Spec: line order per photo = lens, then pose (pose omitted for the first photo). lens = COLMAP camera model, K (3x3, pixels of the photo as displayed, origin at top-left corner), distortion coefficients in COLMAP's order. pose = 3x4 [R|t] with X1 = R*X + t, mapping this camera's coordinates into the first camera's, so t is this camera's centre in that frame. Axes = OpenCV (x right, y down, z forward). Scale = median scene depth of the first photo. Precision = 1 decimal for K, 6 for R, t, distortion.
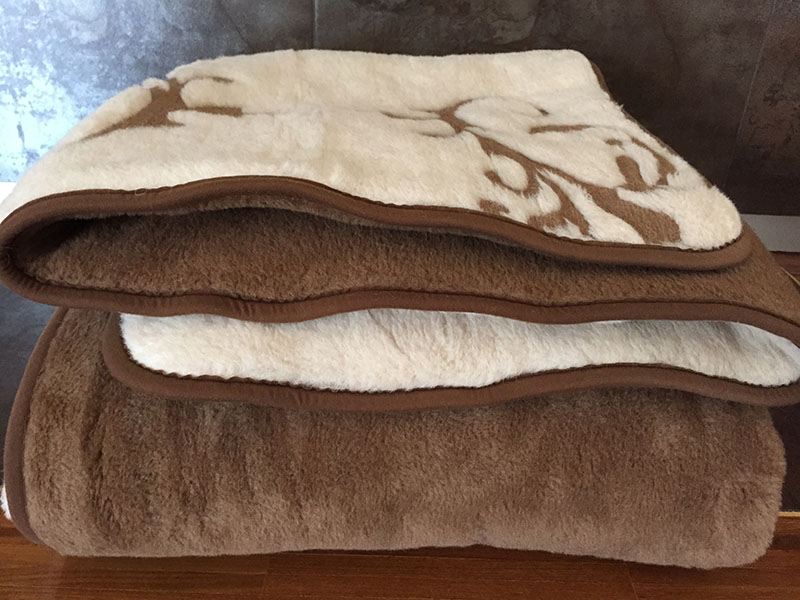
lens RADIAL K [[690.9, 0, 394.9], [0, 690.9, 297.7], [0, 0, 1]] dist [0.097087, -0.146182]
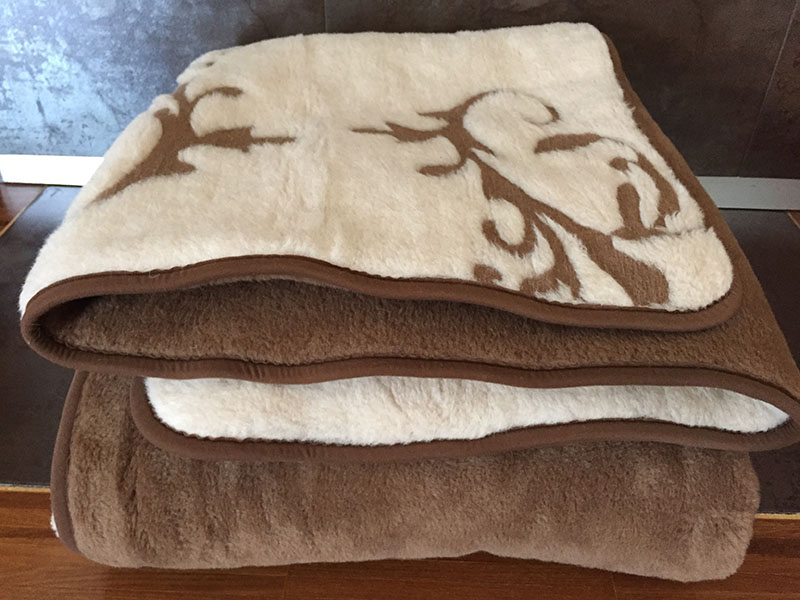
lens RADIAL K [[690.9, 0, 394.9], [0, 690.9, 297.7], [0, 0, 1]] dist [0.097087, -0.146182]
pose [[0.998982, -0.002383, -0.045044, 0.048818], [0.009459, 0.987466, 0.157550, -0.255482], [0.044104, -0.157816, 0.986483, -0.042495]]
